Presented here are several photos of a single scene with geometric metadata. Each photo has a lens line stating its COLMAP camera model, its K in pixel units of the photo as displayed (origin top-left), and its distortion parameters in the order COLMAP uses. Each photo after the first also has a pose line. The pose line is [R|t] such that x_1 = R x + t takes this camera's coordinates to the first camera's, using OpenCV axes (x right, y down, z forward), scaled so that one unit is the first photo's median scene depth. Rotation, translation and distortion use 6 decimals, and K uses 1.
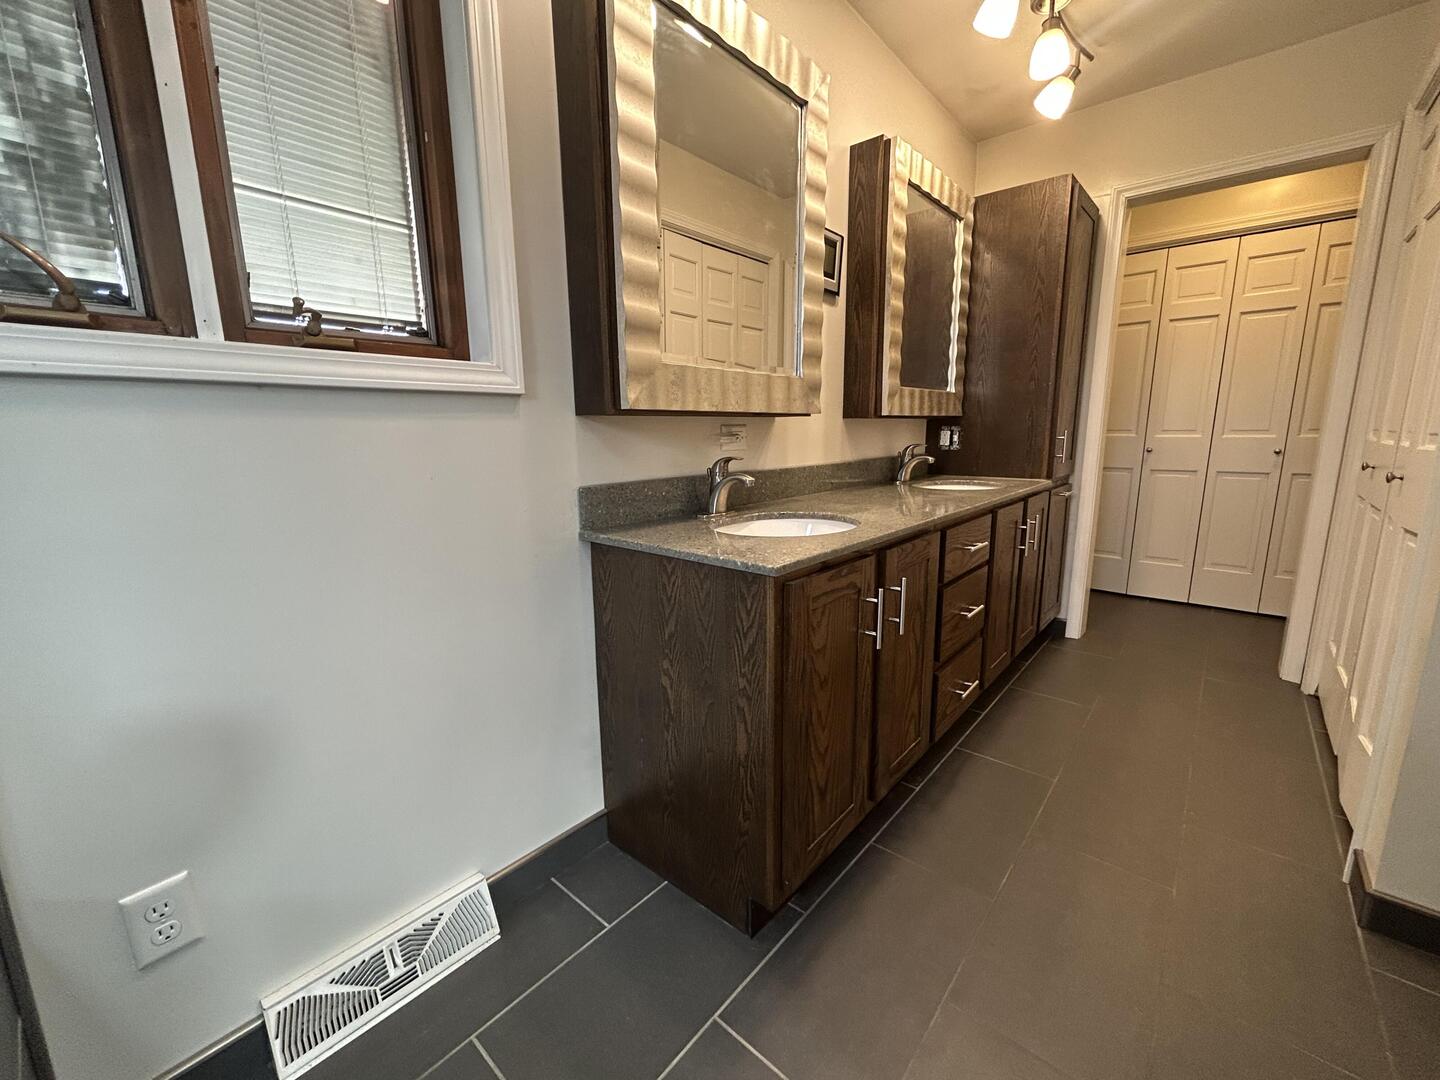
lens RADIAL K [[579.5, 0, 717.1], [0, 579.5, 537.5], [0, 0, 1]] dist [-0.000120, -0.000111]
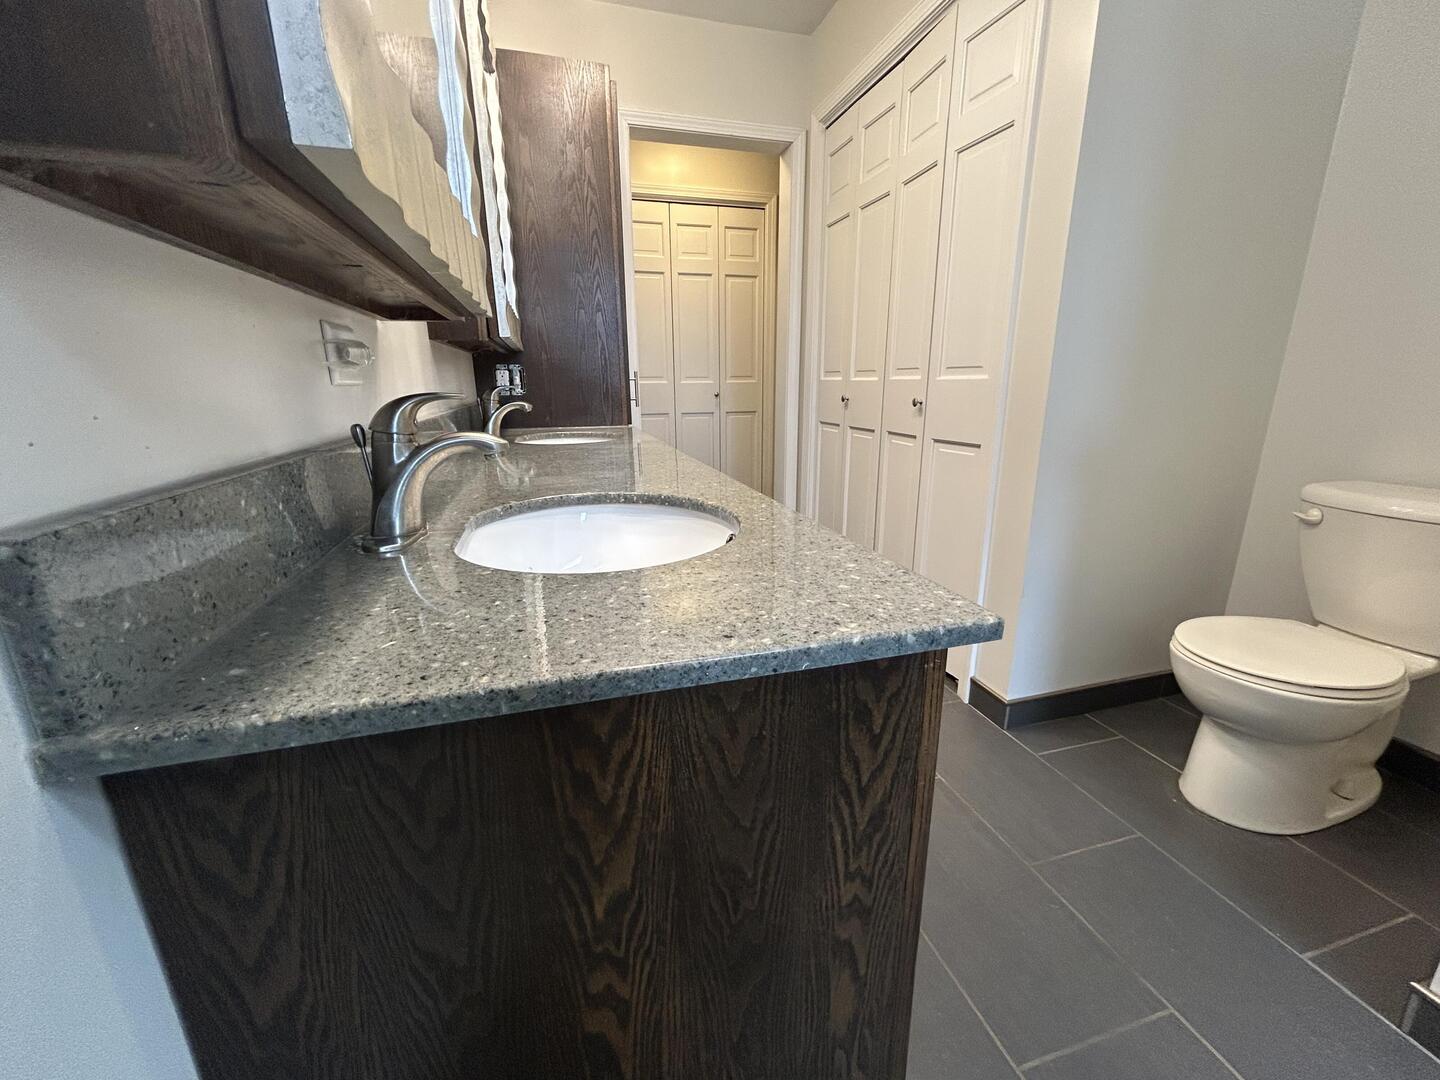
lens RADIAL K [[579.5, 0, 720.2], [0, 579.5, 541.7], [0, 0, 1]] dist [-0.000120, -0.000111]
pose [[0.544384, -0.218170, 0.809968, -0.279893], [0.156724, 0.975036, 0.157298, -0.083905], [-0.824066, 0.041311, 0.564986, 0.750311]]
